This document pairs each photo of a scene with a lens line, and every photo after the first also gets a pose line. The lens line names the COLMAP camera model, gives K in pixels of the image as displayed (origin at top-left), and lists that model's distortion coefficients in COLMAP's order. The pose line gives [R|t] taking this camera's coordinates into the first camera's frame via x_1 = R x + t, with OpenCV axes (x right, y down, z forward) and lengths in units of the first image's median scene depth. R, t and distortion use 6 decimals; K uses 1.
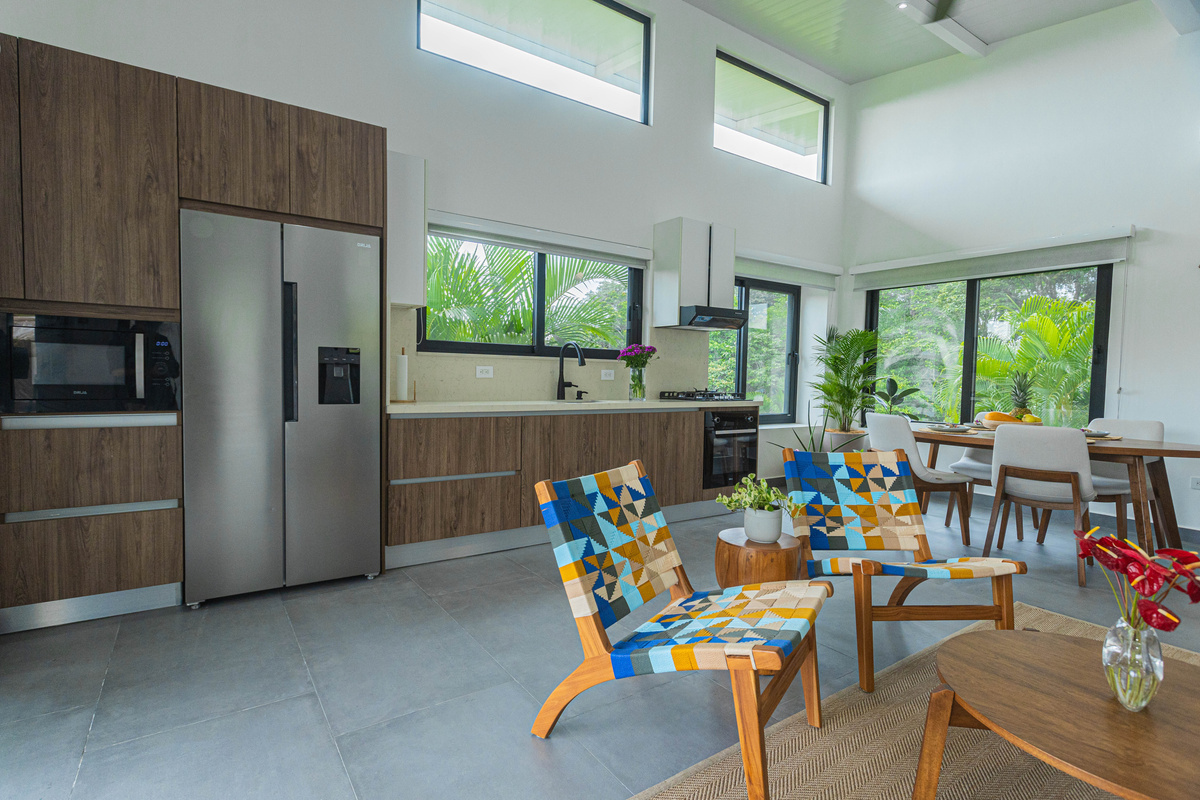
lens RADIAL K [[577.2, 0, 596.7], [0, 577.2, 401.5], [0, 0, 1]] dist [0.004650, 0.000625]
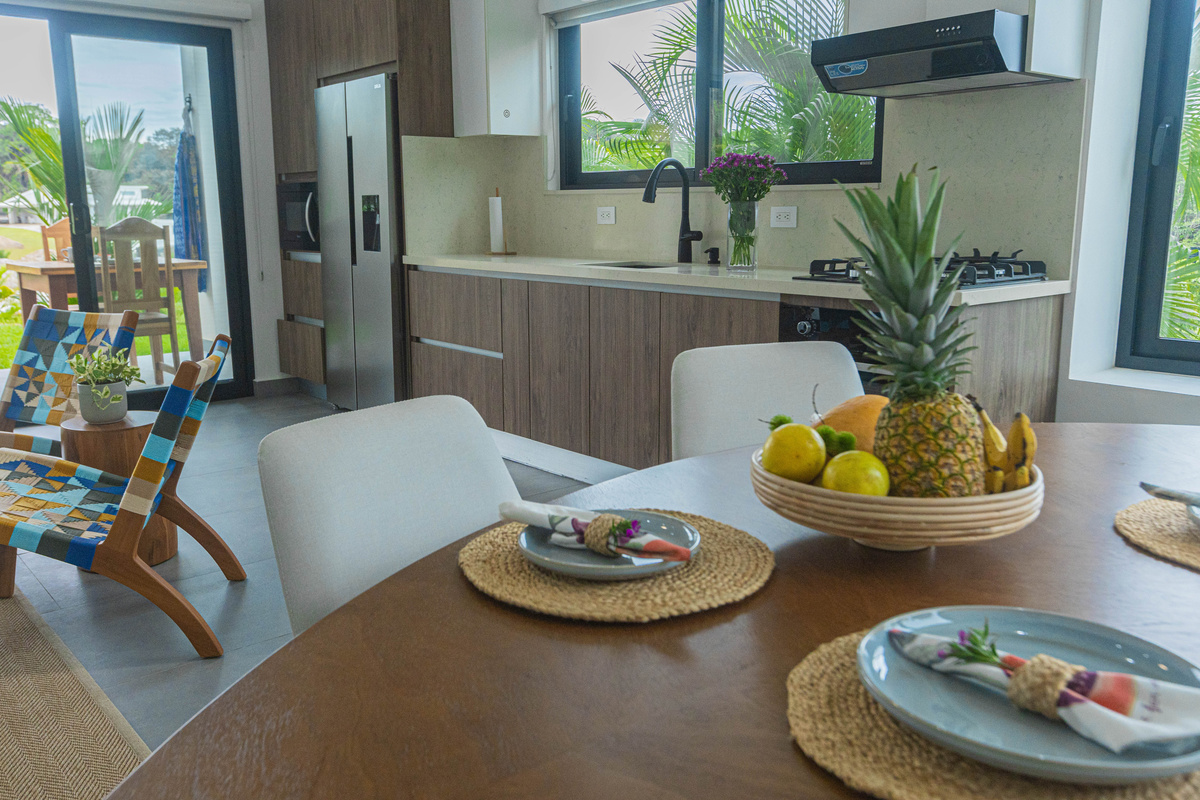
lens RADIAL K [[1022.0, 0, 601.7], [0, 1022.0, 403.5], [0, 0, 1]] dist [-0.004184, 0.001592]
pose [[0.094239, 0.170252, -0.980884, 1.473633], [-0.037157, 0.985184, 0.167428, -0.049955], [0.994856, 0.020669, 0.099169, 1.281101]]
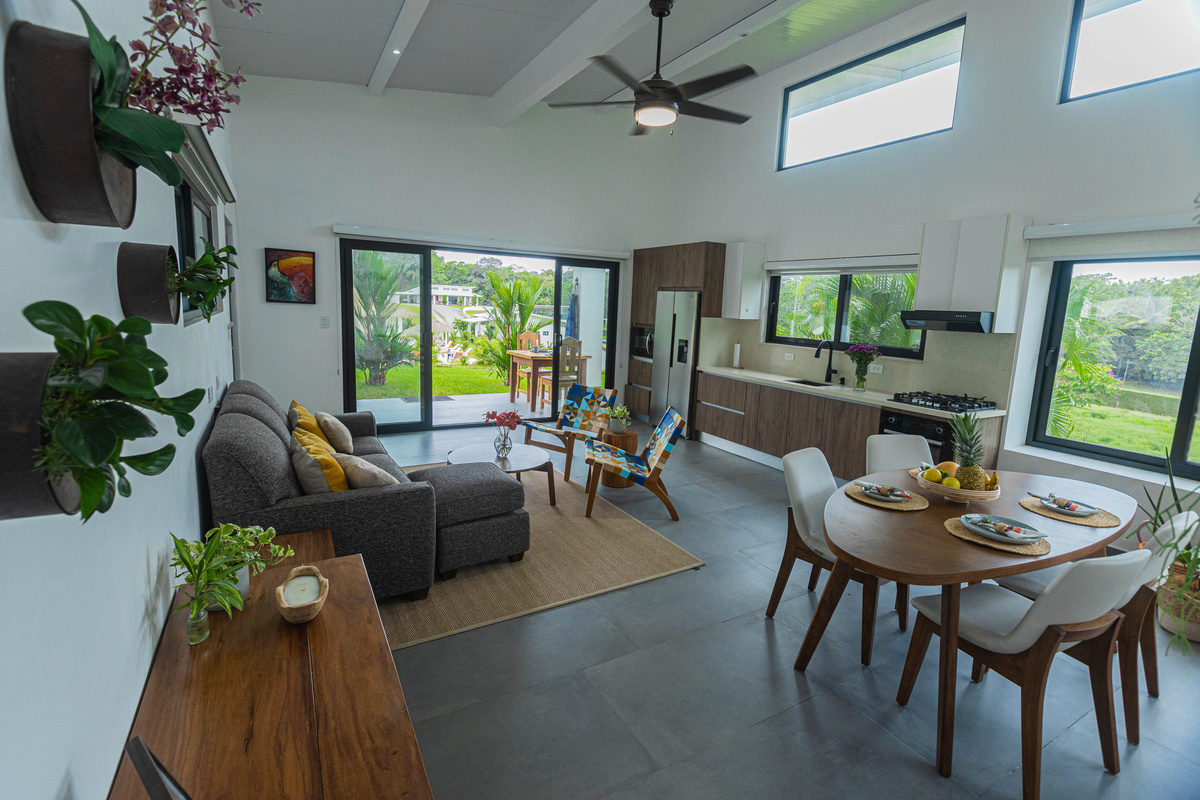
lens RADIAL K [[577.2, 0, 603.2], [0, 577.2, 382.8], [0, 0, 1]] dist [0.004650, 0.000625]
pose [[-0.084835, 0.117466, -0.989447, 2.085372], [-0.088195, 0.988243, 0.124885, -0.194599], [0.992484, 0.097859, -0.073477, 0.893697]]
